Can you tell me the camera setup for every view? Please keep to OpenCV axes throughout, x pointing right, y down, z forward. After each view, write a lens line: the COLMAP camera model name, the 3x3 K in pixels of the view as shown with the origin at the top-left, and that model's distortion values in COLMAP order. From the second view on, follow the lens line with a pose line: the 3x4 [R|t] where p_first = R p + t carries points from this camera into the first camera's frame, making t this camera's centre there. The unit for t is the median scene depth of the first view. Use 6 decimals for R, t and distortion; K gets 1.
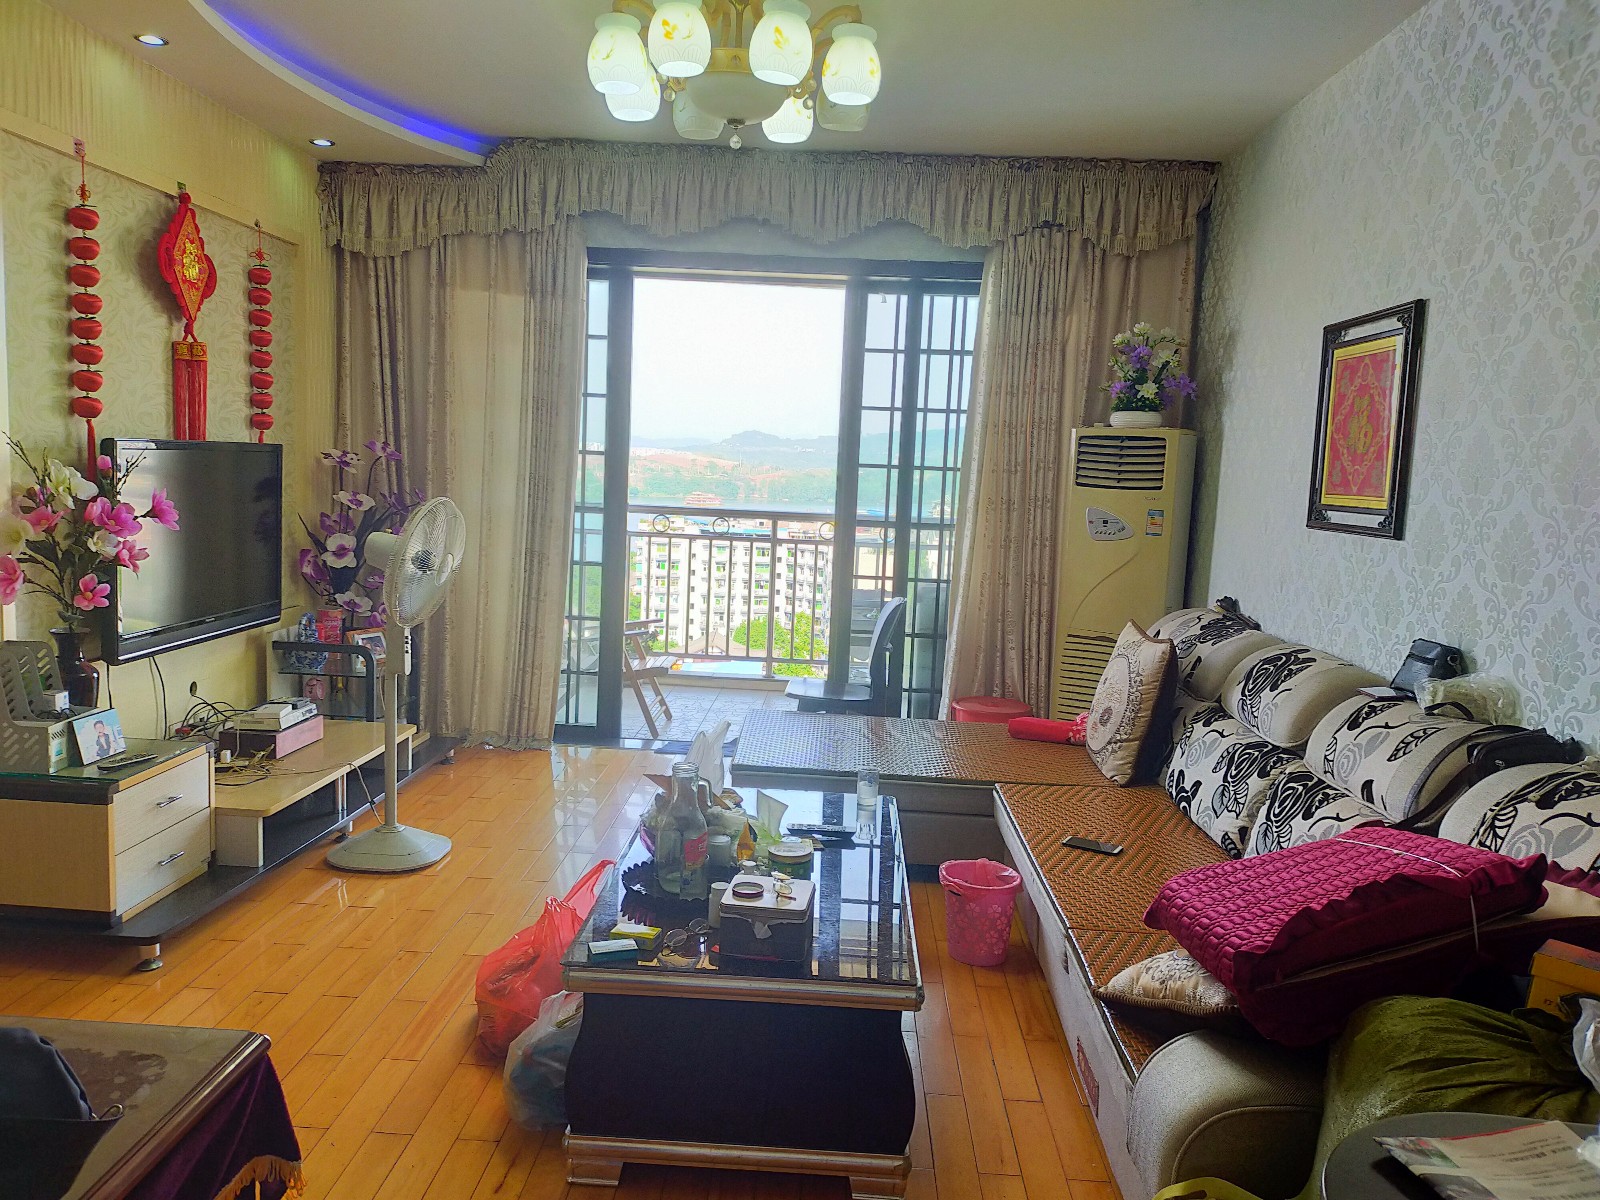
lens RADIAL K [[1192.5, 0, 800.0], [0, 1192.5, 600.0], [0, 0, 1]] dist [0.004070, -0.065496]
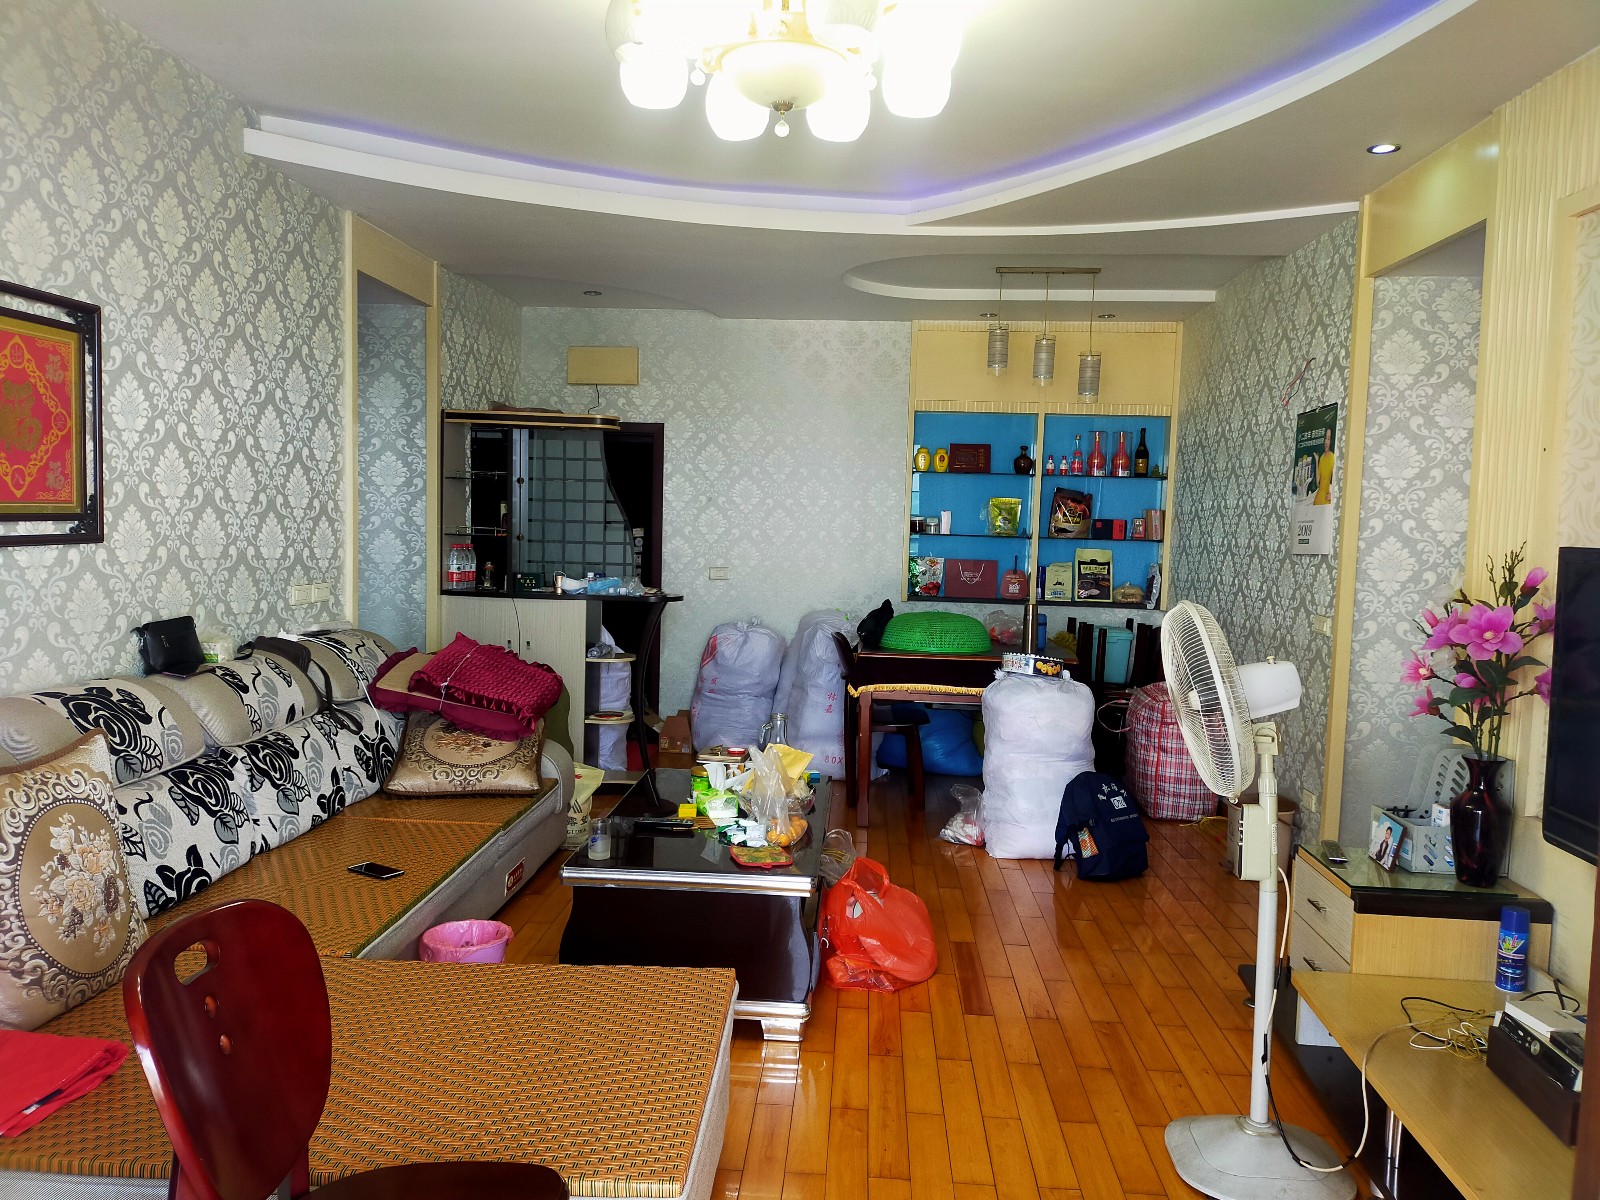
lens RADIAL K [[1192.5, 0, 800.0], [0, 1192.5, 600.0], [0, 0, 1]] dist [0.004070, -0.065496]
pose [[-0.997294, -0.072677, 0.011055, -0.106866], [-0.069350, 0.980009, 0.186474, -0.233821], [-0.024386, 0.185203, -0.982398, 1.999586]]
